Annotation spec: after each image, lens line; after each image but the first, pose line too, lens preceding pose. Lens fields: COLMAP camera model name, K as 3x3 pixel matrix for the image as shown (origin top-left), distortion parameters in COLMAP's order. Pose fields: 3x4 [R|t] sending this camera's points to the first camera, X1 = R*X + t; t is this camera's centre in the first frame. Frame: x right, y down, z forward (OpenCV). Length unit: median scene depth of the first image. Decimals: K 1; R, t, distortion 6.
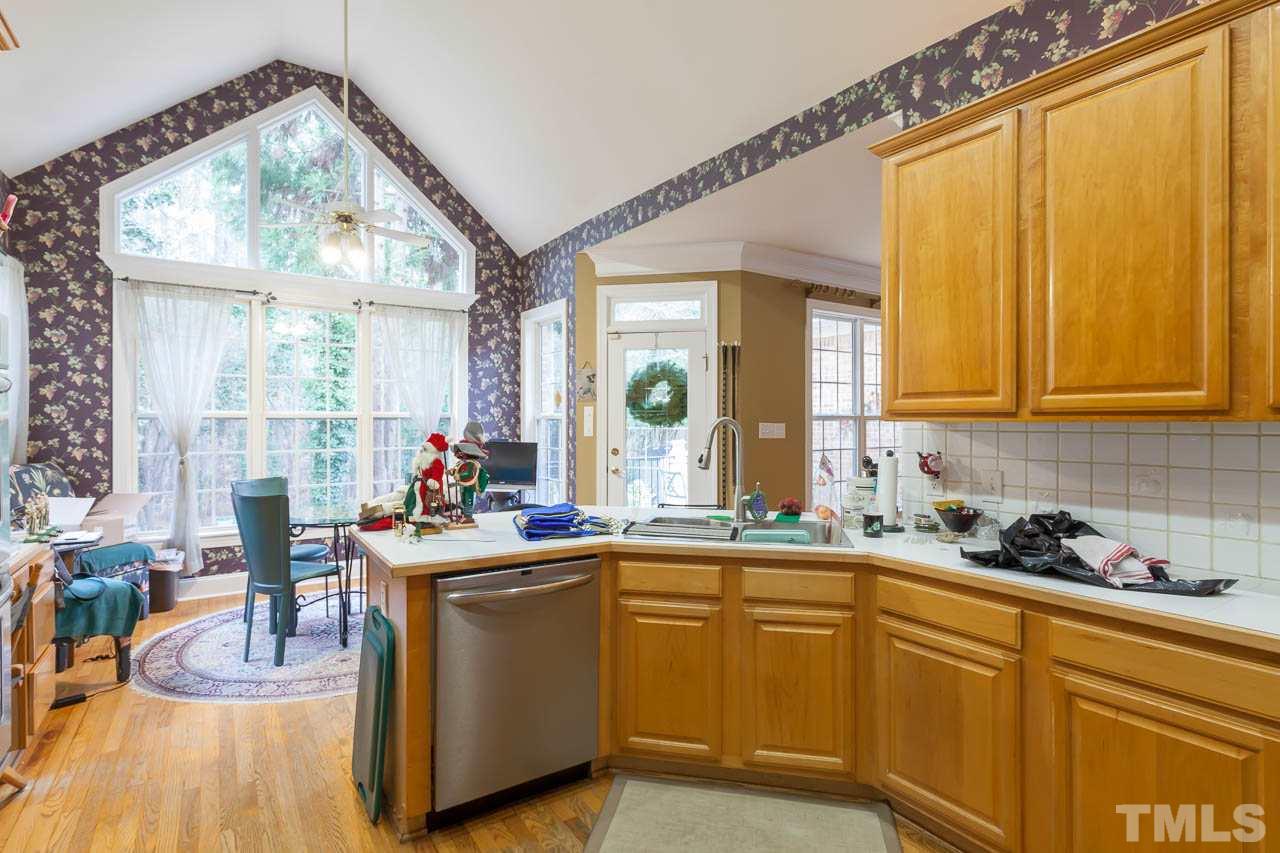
lens RADIAL K [[639.3, 0, 639.7], [0, 639.3, 416.0], [0, 0, 1]] dist [0.001002, 0.000608]
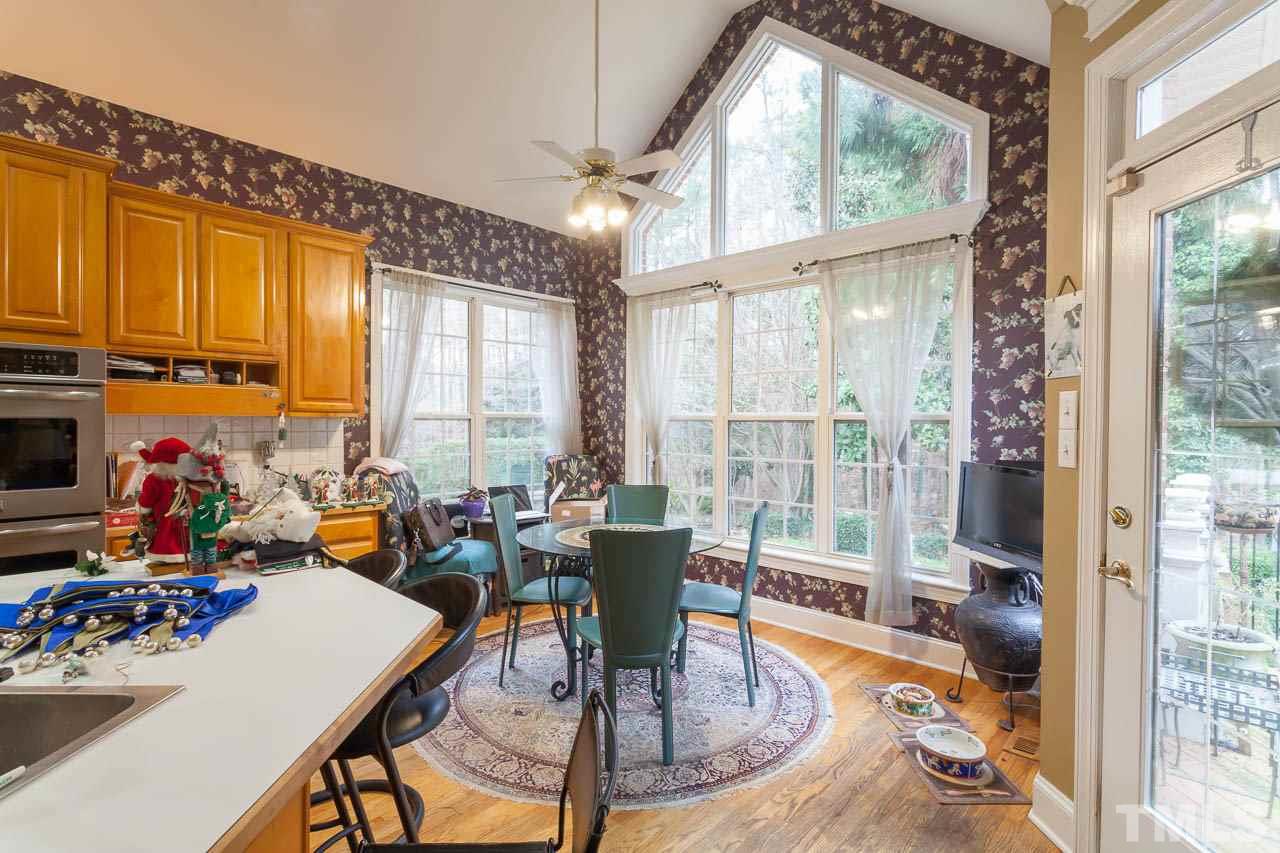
lens RADIAL K [[611.1, 0, 640.0], [0, 611.1, 426.5], [0, 0, 1]] dist [-0.002159, 0.000149]
pose [[0.211960, 0.007900, -0.977246, 0.206506], [-0.002366, 0.999969, 0.007570, 0.004961], [0.977275, 0.000708, 0.211972, 0.609979]]
